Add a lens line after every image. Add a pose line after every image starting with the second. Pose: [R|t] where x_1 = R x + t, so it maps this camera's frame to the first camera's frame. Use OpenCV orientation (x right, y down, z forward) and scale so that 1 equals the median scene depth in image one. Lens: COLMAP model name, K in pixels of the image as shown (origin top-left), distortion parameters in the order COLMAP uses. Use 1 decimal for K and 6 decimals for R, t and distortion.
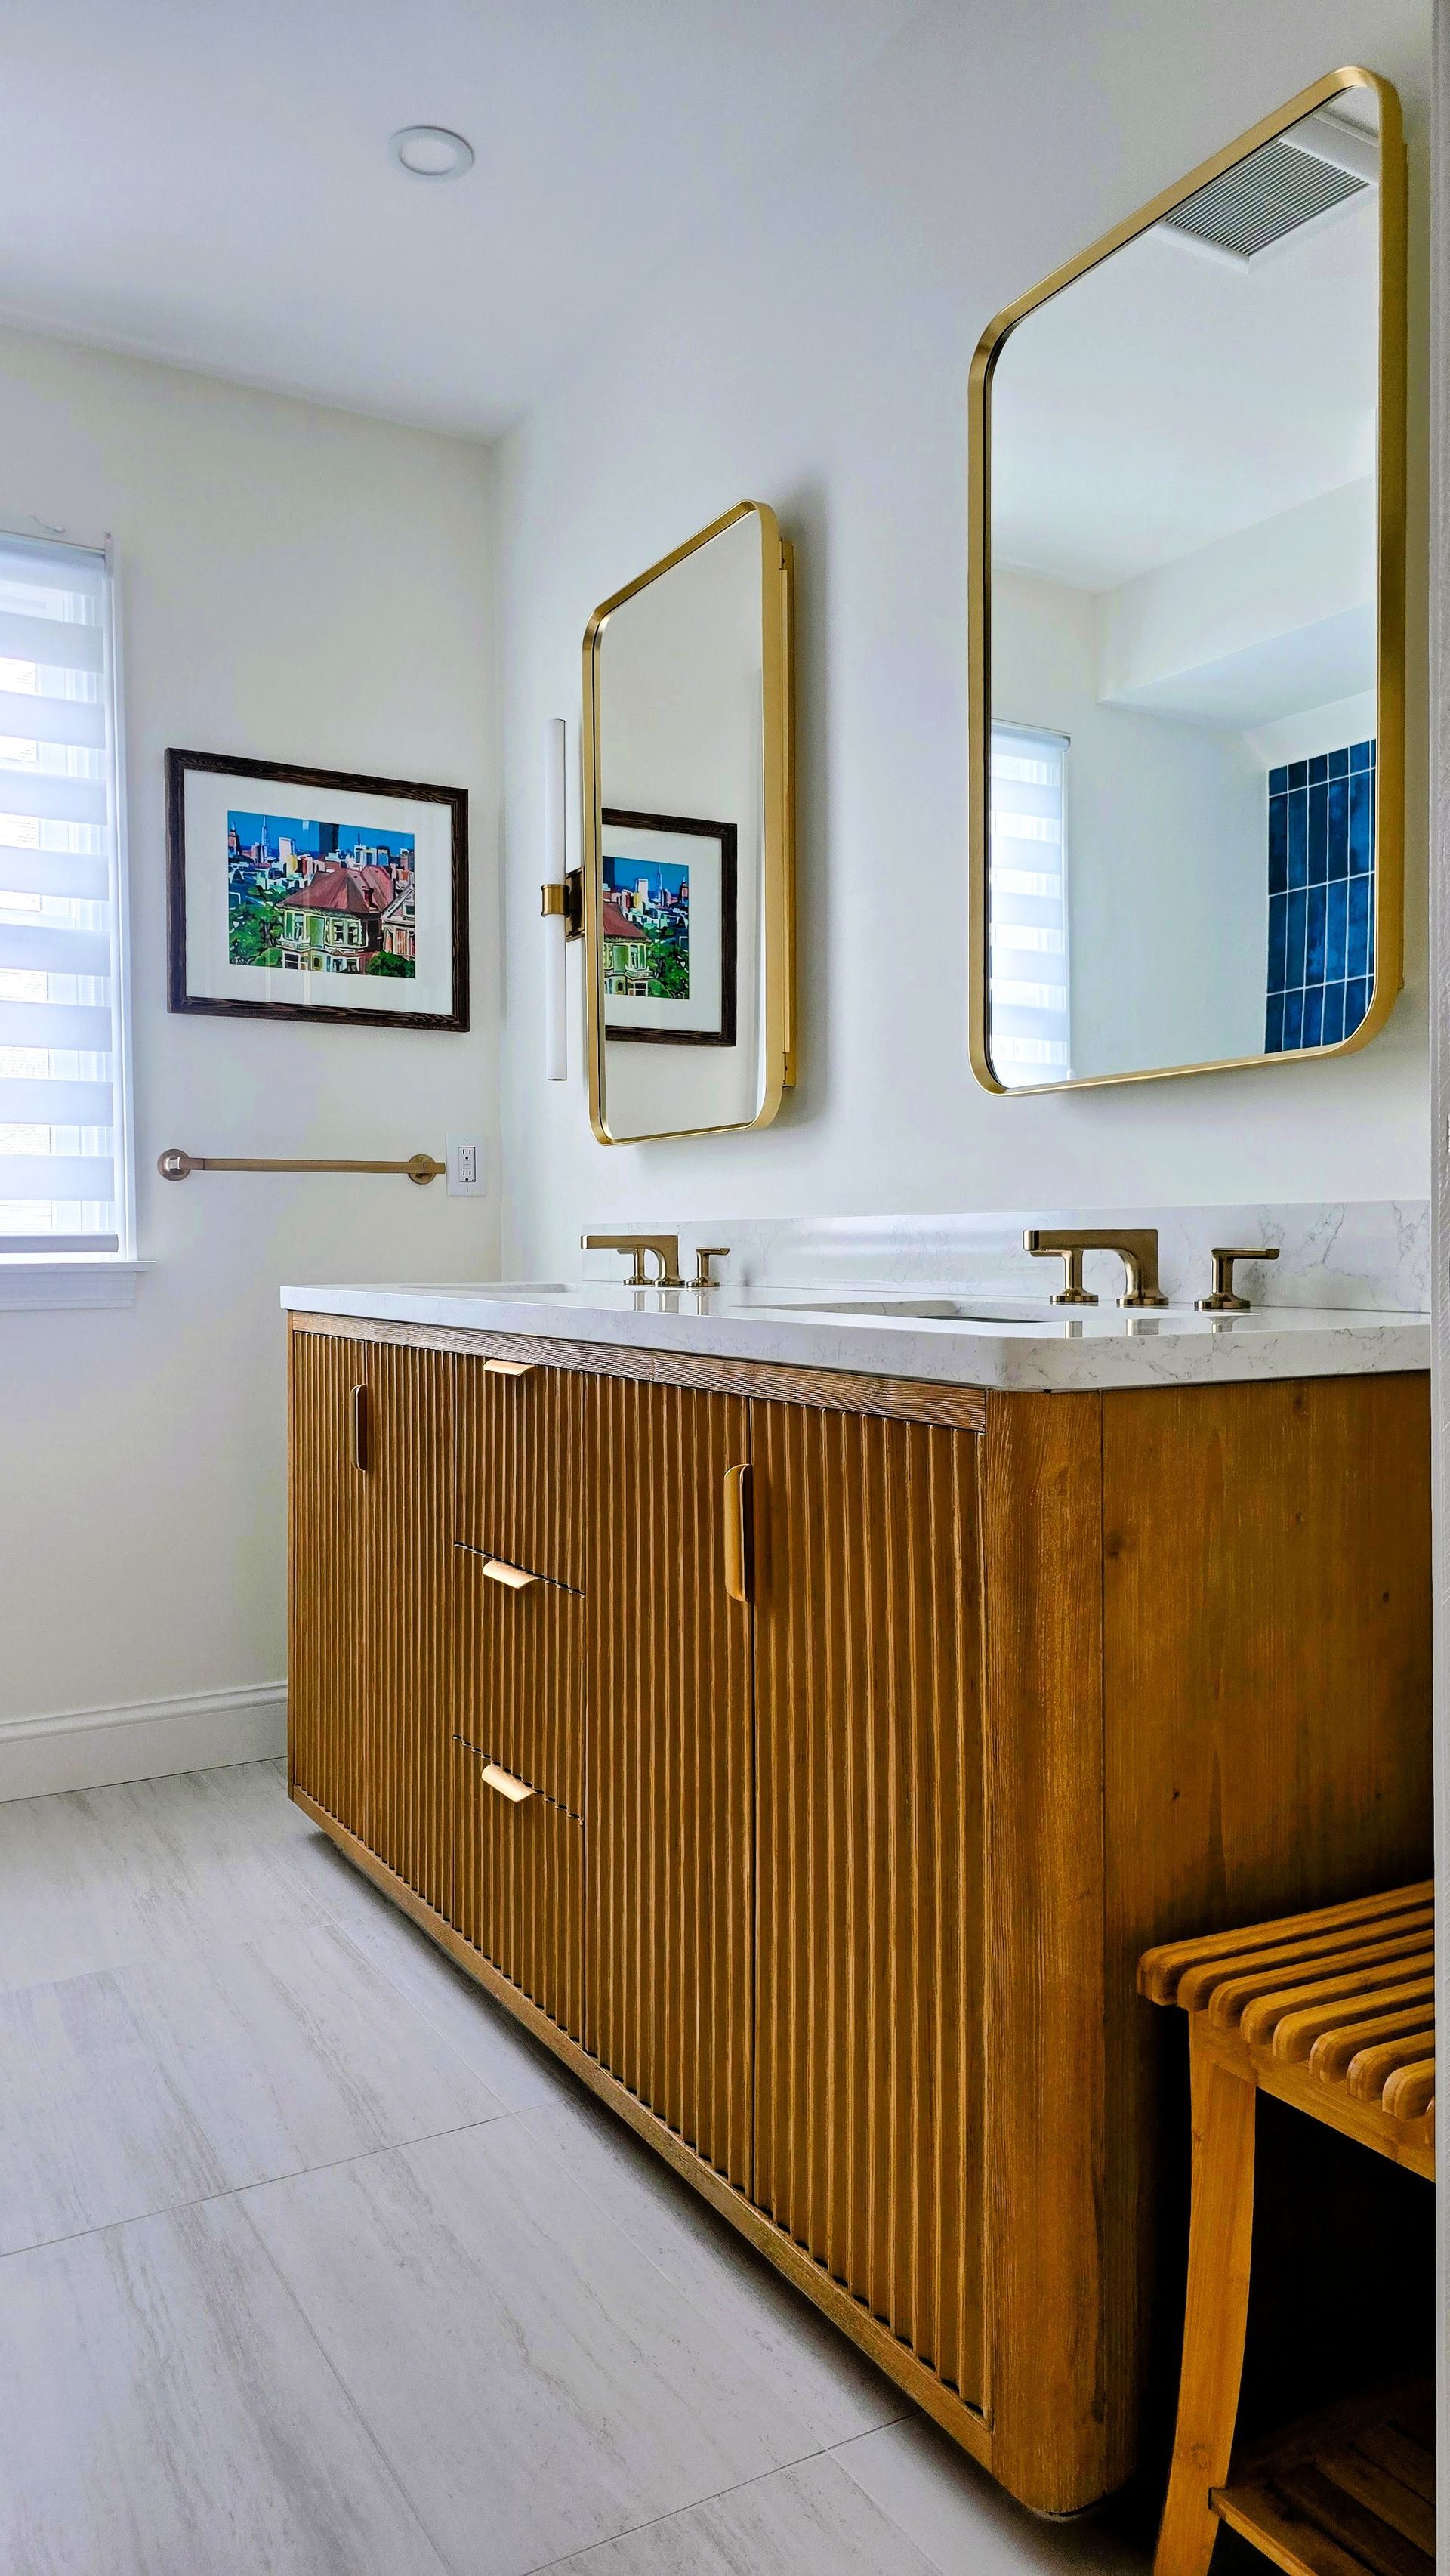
lens RADIAL K [[1744.6, 0, 695.2], [0, 1744.6, 1262.9], [0, 0, 1]] dist [0.069745, -0.067690]
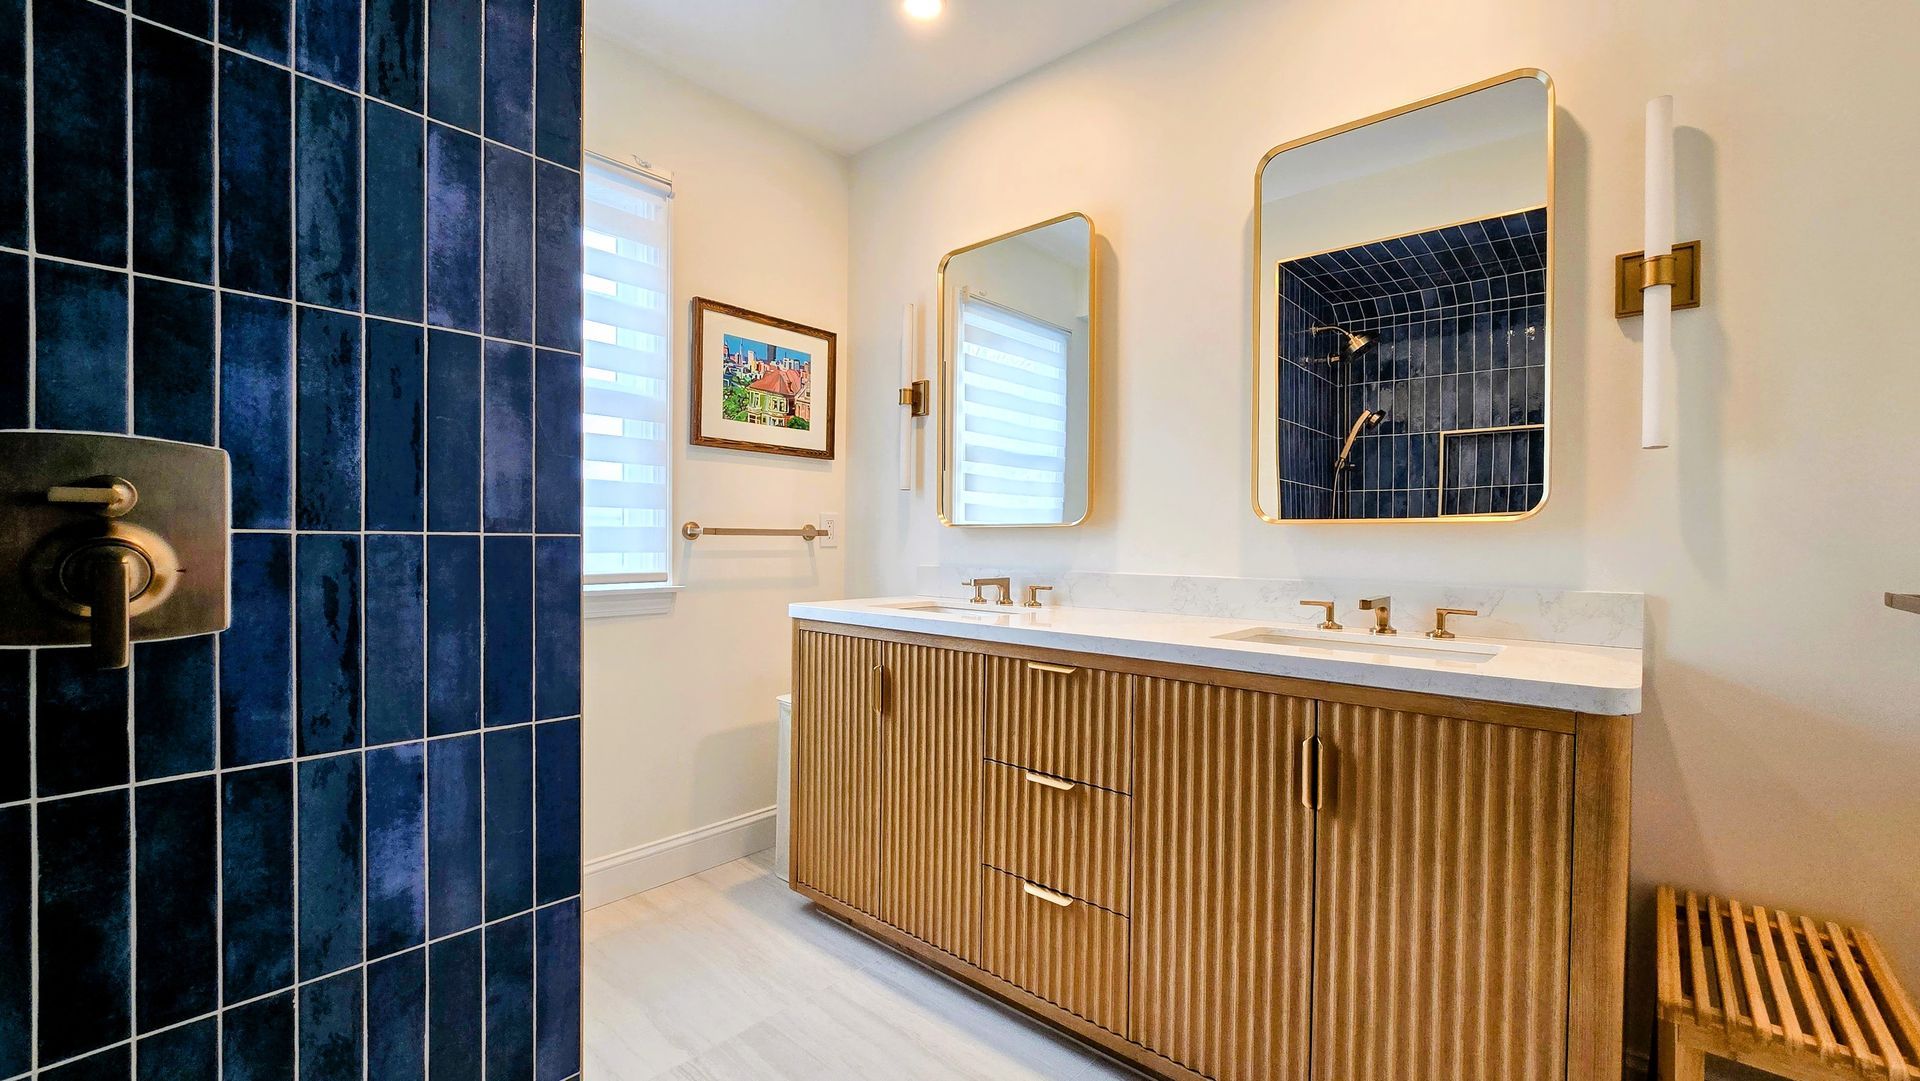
lens RADIAL K [[785.3, 0, 960.0], [0, 785.3, 540.5], [0, 0, 1]] dist [-0.001694, -0.000218]
pose [[0.942260, 0.012475, 0.334650, -0.303276], [-0.009561, 0.999901, -0.010353, -0.040623], [-0.334746, 0.006556, 0.942286, 0.166964]]
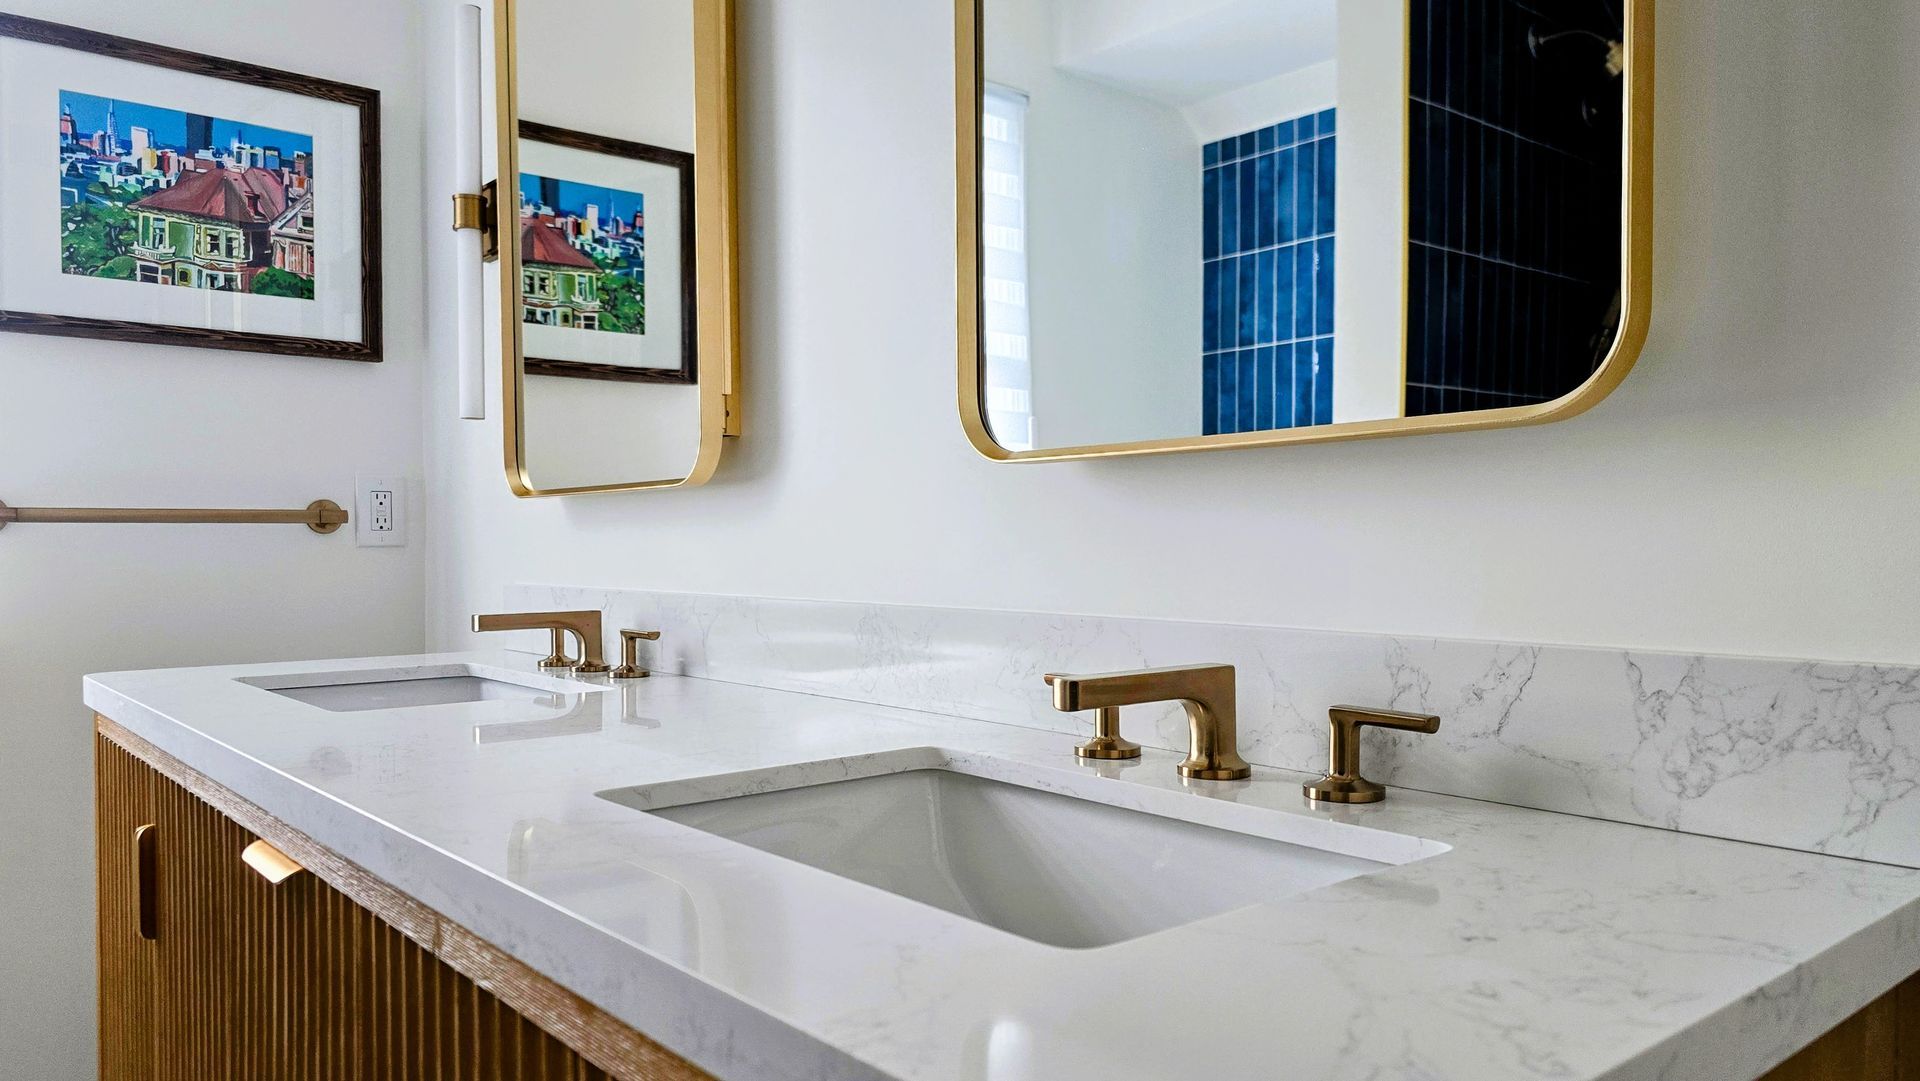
lens RADIAL K [[1344.8, 0, 972.6], [0, 1344.8, 560.1], [0, 0, 1]] dist [0.028806, -0.030469]
pose [[0.981295, -0.002293, 0.192495, 0.034571], [0.001523, 0.999990, 0.004146, -0.036372], [-0.192503, -0.003775, 0.981289, 0.286187]]
